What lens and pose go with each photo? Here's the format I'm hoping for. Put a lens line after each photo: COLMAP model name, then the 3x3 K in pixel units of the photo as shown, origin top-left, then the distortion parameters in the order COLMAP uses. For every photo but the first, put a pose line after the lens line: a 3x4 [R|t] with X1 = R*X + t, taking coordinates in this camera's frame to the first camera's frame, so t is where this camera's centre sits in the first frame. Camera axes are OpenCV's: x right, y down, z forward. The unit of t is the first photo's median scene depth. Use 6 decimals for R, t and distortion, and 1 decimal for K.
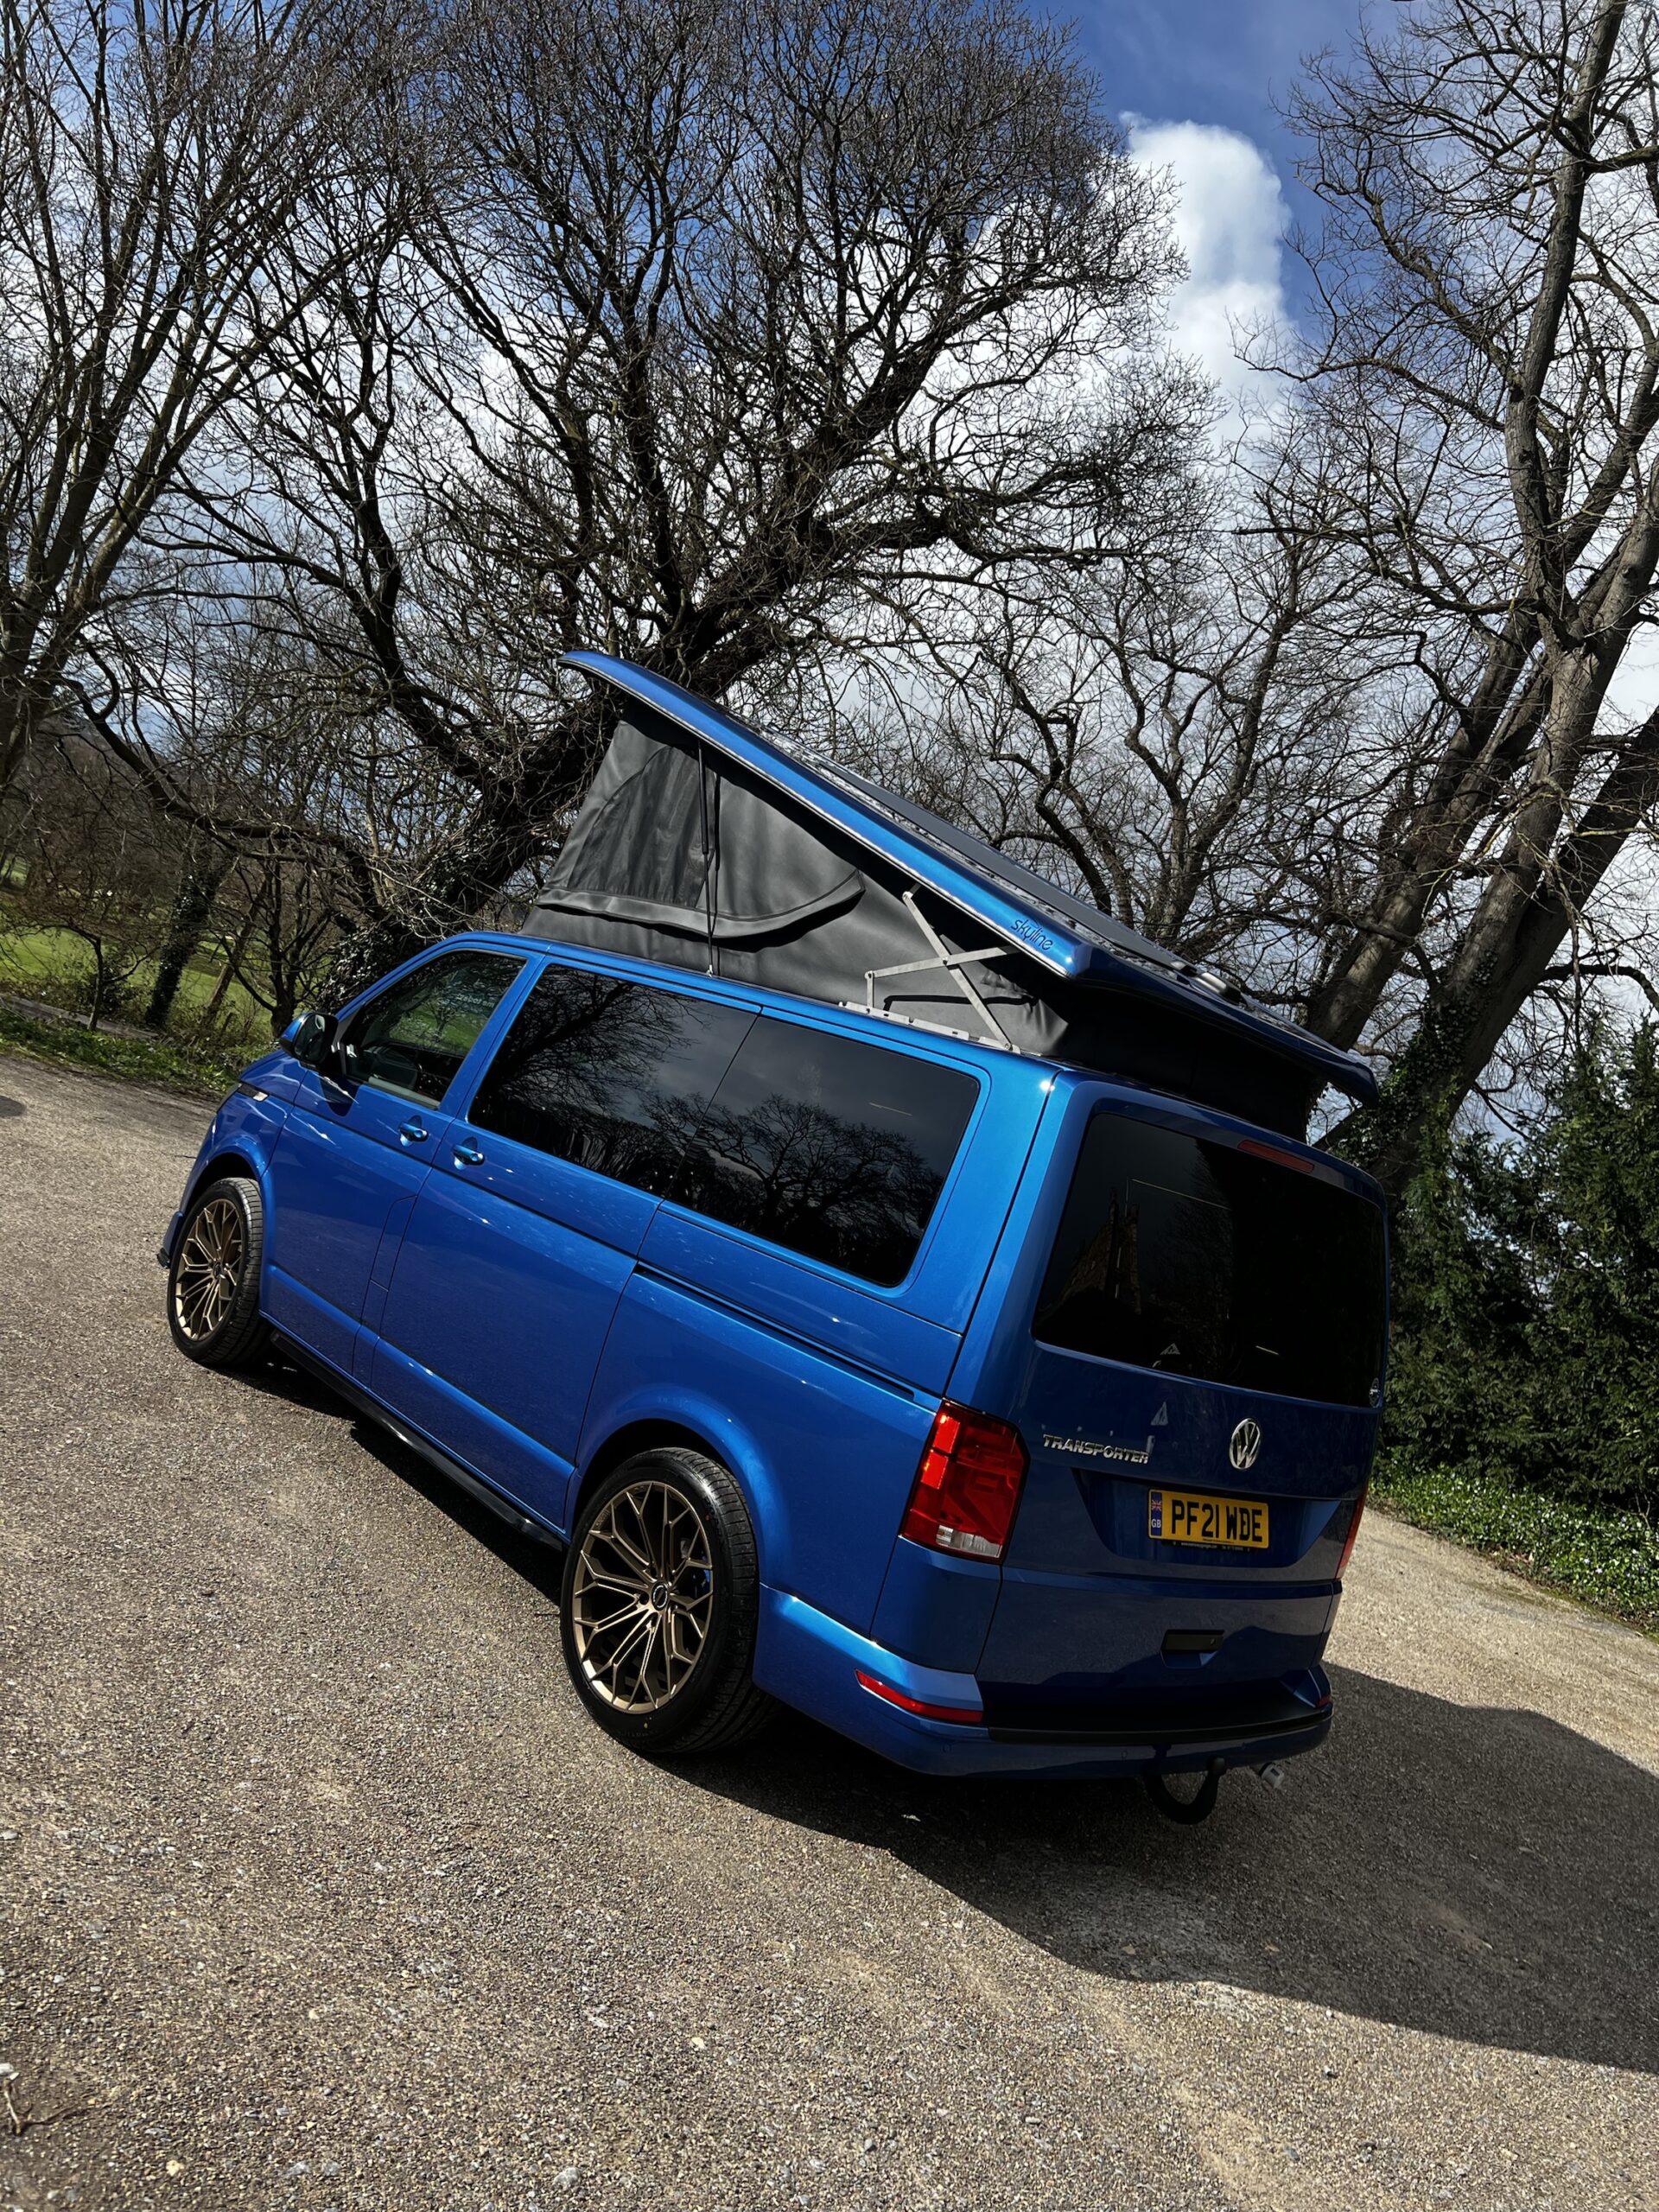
lens RADIAL K [[1674.0, 0, 824.0], [0, 1674.0, 1104.4], [0, 0, 1]] dist [0.062793, -0.074914]
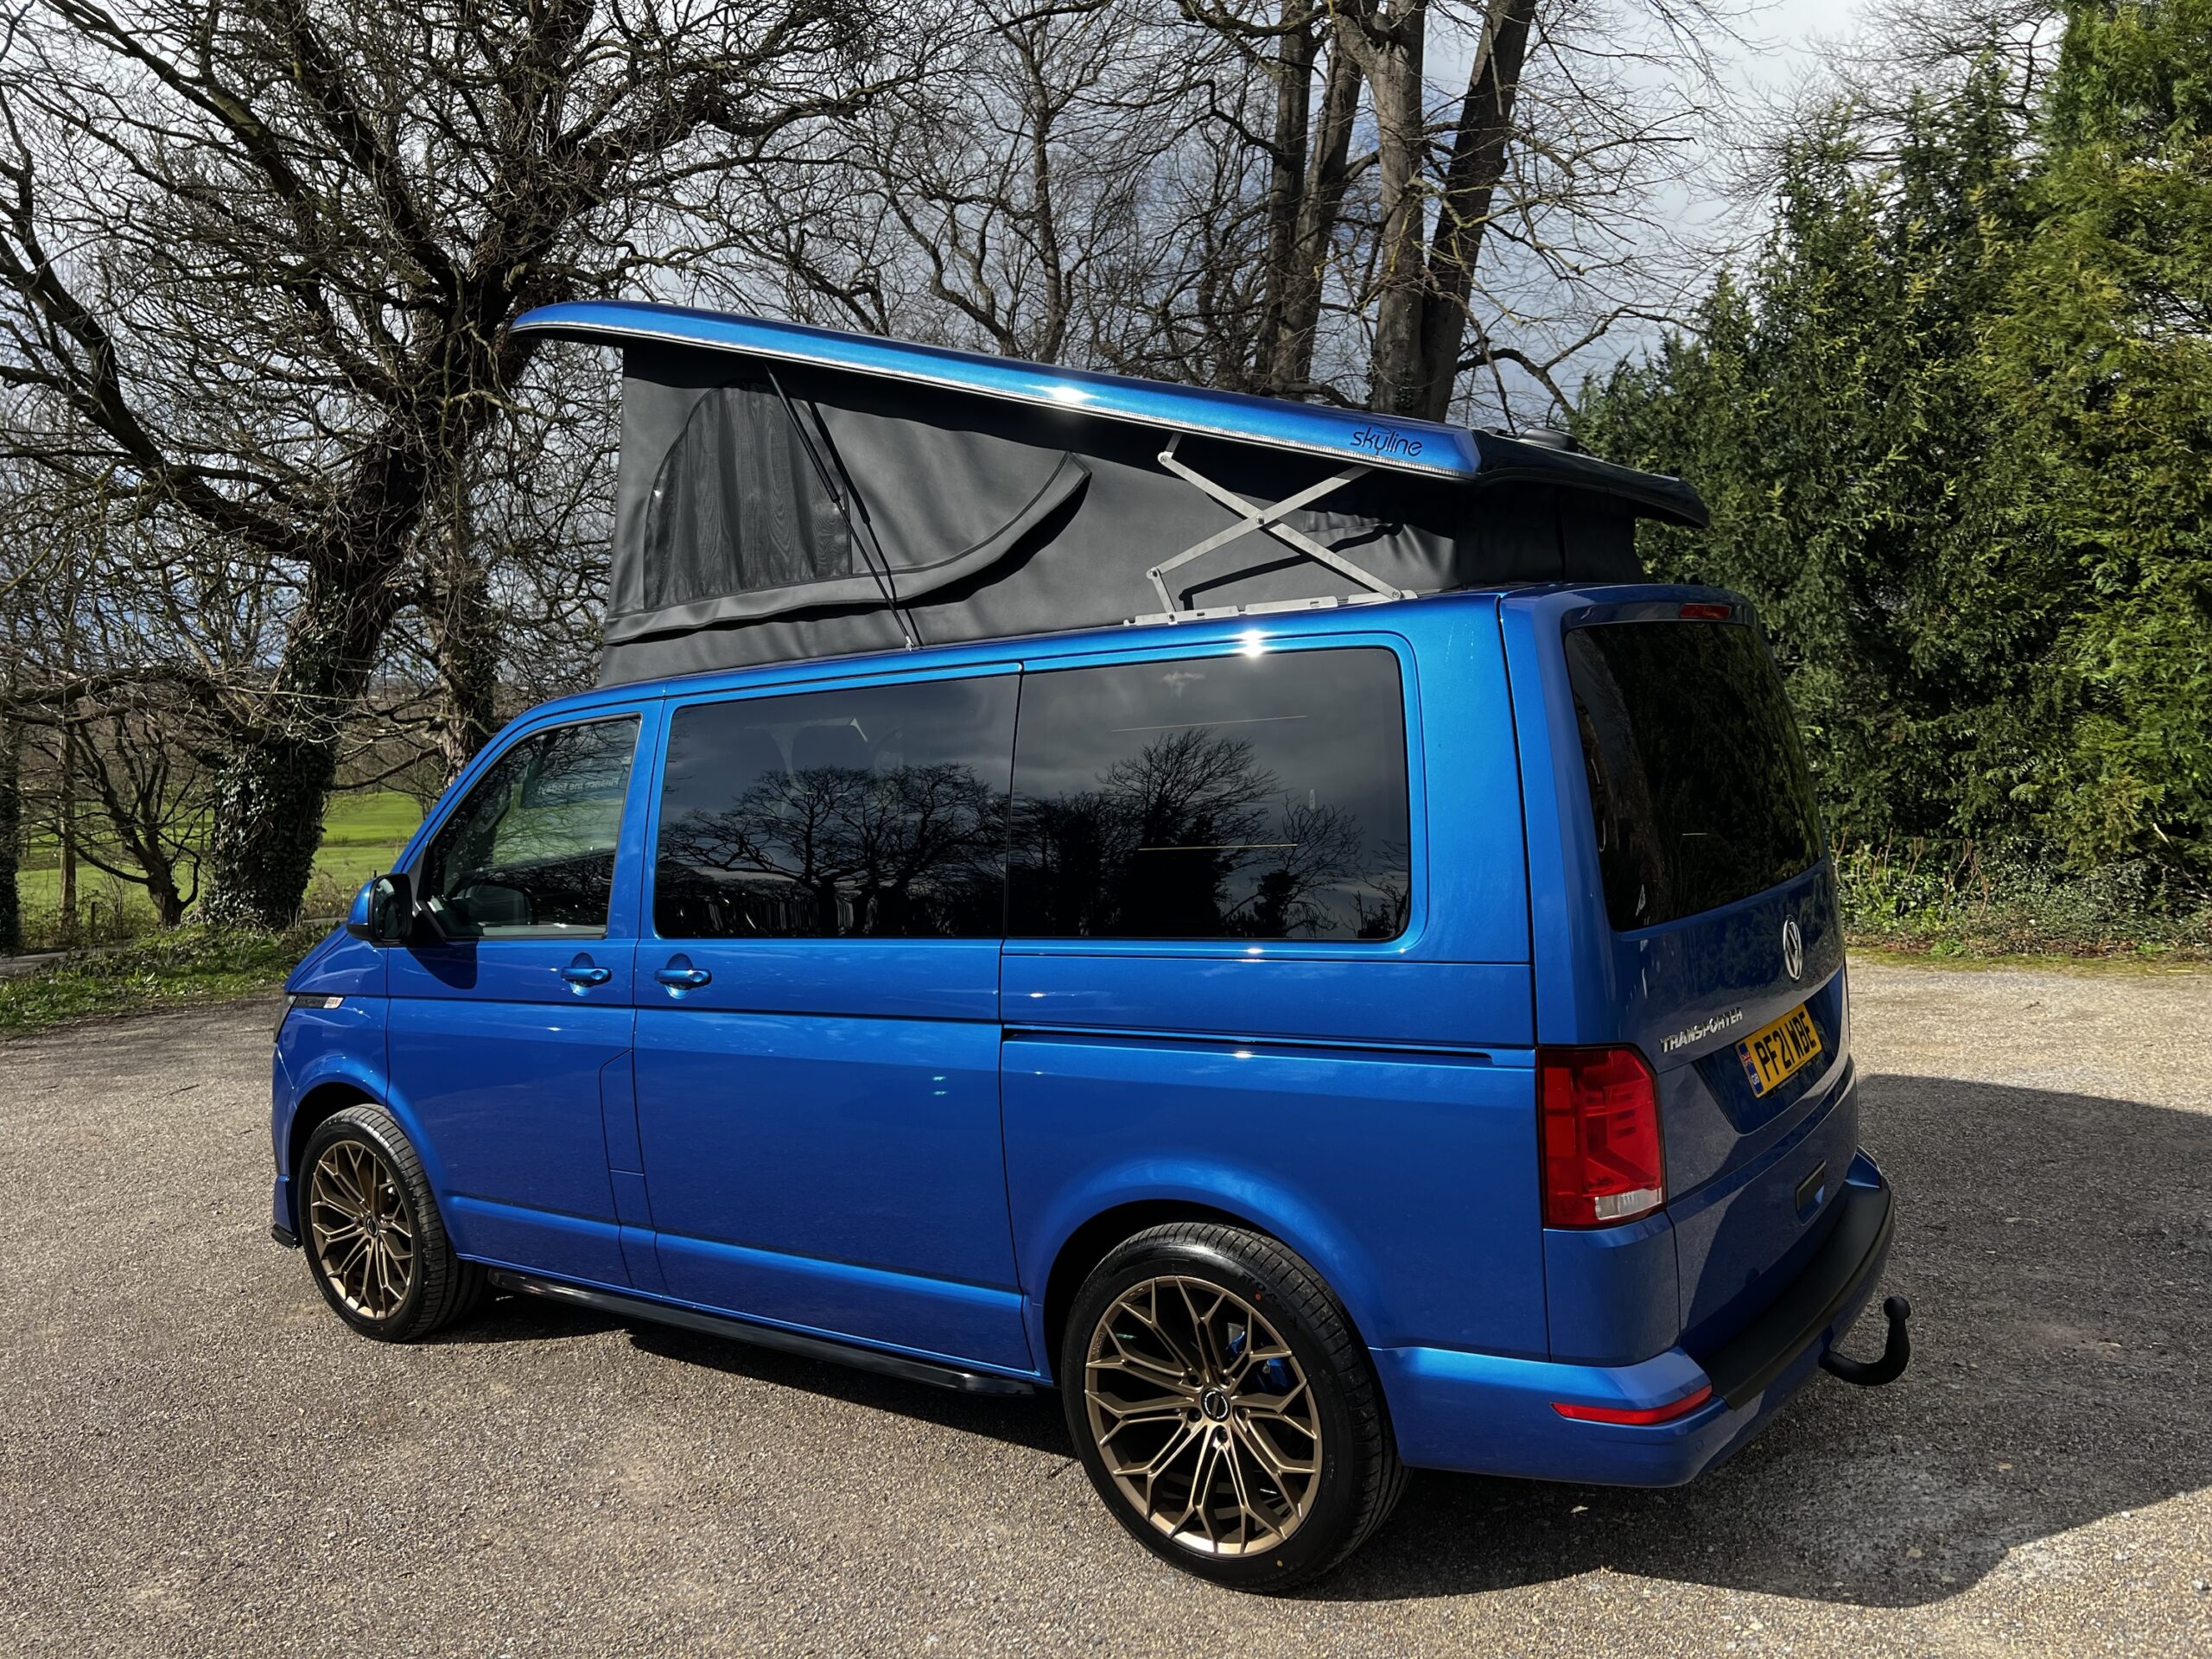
lens RADIAL K [[1684.4, 0, 1132.9], [0, 1684.4, 839.0], [0, 0, 1]] dist [0.014927, 0.005642]
pose [[0.909944, -0.367633, 0.191958, -0.167863], [0.348873, 0.928793, 0.125025, -0.060764], [-0.224253, -0.046797, 0.973407, 0.222673]]
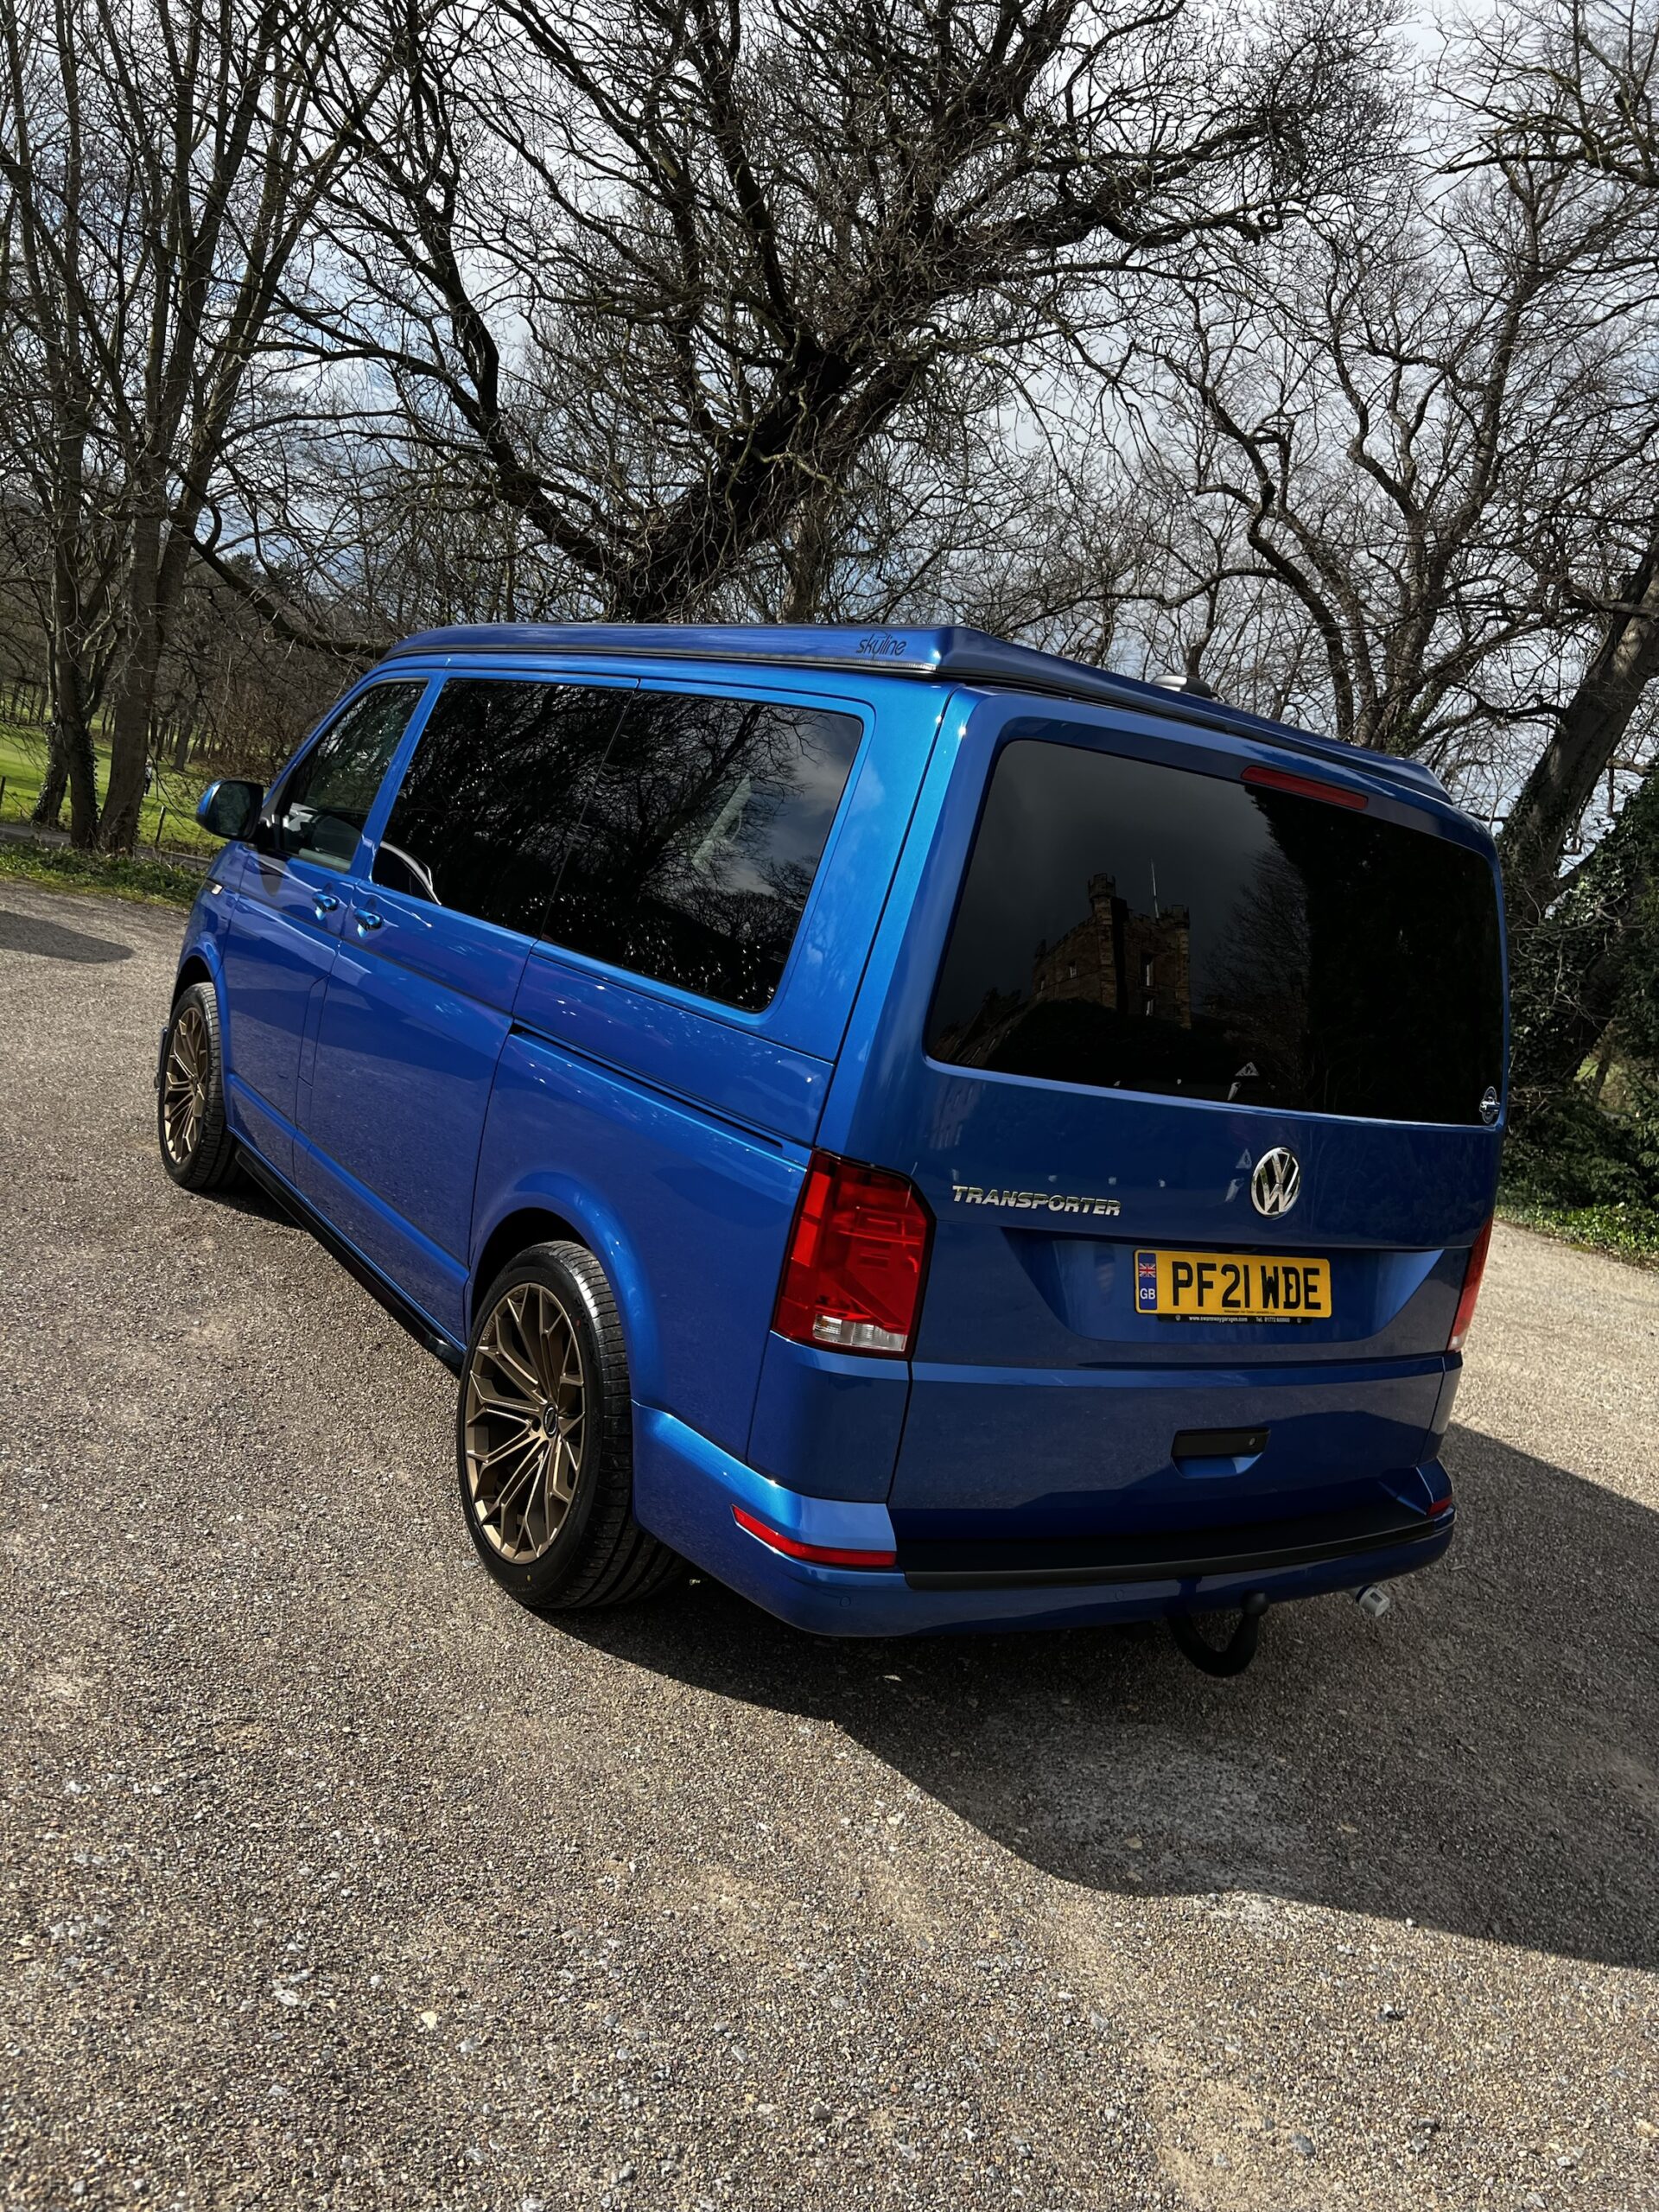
lens RADIAL K [[1682.7, 0, 815.7], [0, 1682.7, 1110.5], [0, 0, 1]] dist [0.053088, -0.067140]
pose [[0.984200, -0.079475, -0.158221, 0.149675], [0.097341, 0.989312, 0.108564, 0.062384], [0.147902, -0.122250, 0.981417, 0.218346]]
